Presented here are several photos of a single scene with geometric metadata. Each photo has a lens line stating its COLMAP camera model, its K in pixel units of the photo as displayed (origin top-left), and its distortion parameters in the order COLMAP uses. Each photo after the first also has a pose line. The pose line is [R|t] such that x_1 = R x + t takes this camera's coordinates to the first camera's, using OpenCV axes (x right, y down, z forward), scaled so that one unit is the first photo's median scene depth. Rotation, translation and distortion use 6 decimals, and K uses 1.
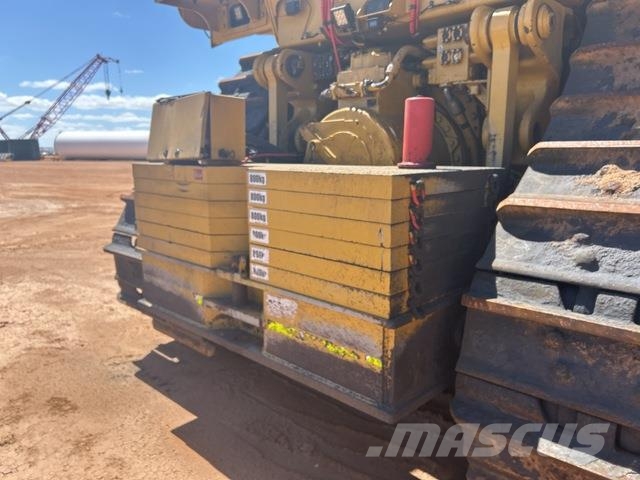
lens RADIAL K [[480.1, 0, 321.5], [0, 480.1, 241.4], [0, 0, 1]] dist [0.069386, -0.079913]
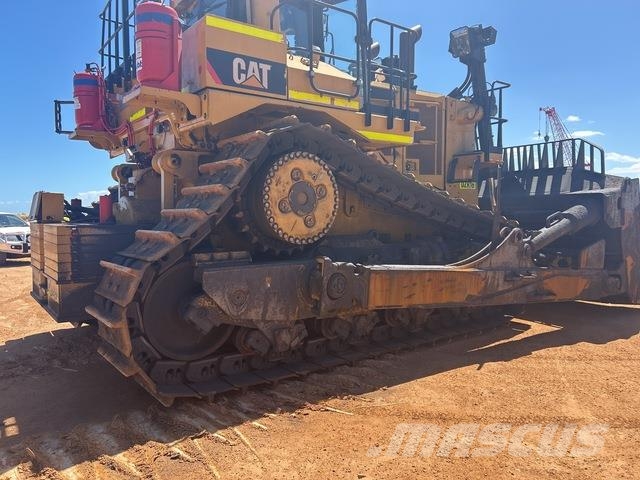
lens RADIAL K [[480.1, 0, 319.1], [0, 480.1, 238.2], [0, 0, 1]] dist [0.069386, -0.079913]
pose [[0.985996, 0.004500, -0.166707, 1.261526], [-0.025904, 0.991636, -0.126437, 0.144998], [0.164744, 0.128985, 0.977866, -0.876985]]
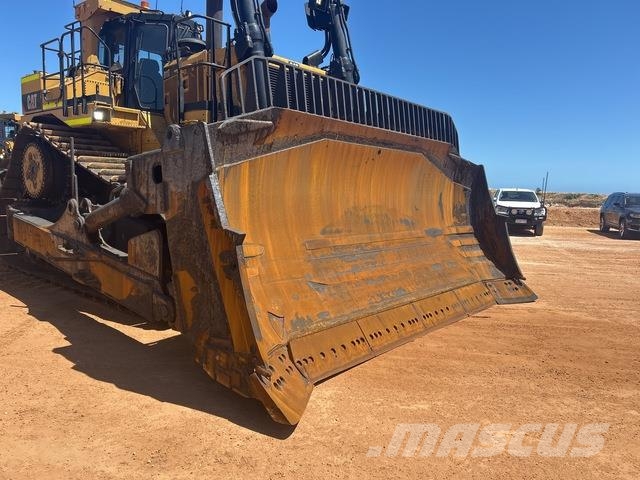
lens RADIAL K [[480.1, 0, 319.1], [0, 480.1, 243.0], [0, 0, 1]] dist [0.069386, -0.079913]
pose [[0.054024, 0.117674, -0.991582, 4.122939], [-0.209869, 0.972189, 0.103938, -0.494871], [0.976236, 0.202487, 0.077218, 2.526013]]
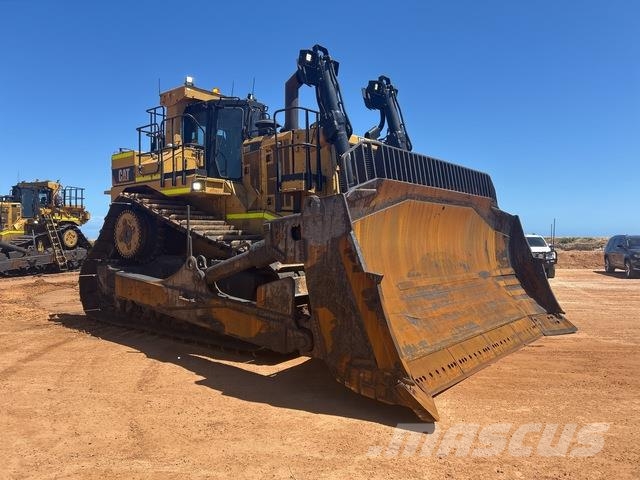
lens RADIAL K [[480.1, 0, 324.8], [0, 480.1, 237.3], [0, 0, 1]] dist [0.069386, -0.079913]
pose [[0.074244, -0.004384, -0.997230, 4.523259], [-0.175051, 0.984406, -0.017360, -0.405581], [0.981756, 0.175856, 0.072319, 2.056344]]
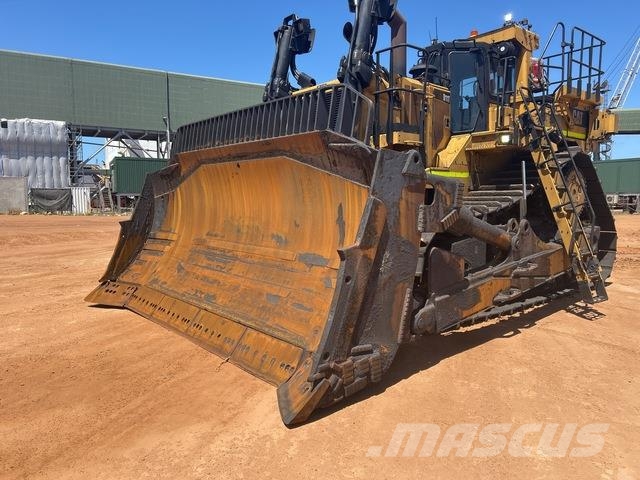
lens RADIAL K [[480.1, 0, 324.6], [0, 480.1, 241.6], [0, 0, 1]] dist [0.069386, -0.079913]
pose [[-0.992832, -0.009986, 0.119099, 1.105777], [0.021905, 0.964419, 0.263468, -0.996149], [-0.117492, 0.264189, -0.957288, 5.245644]]
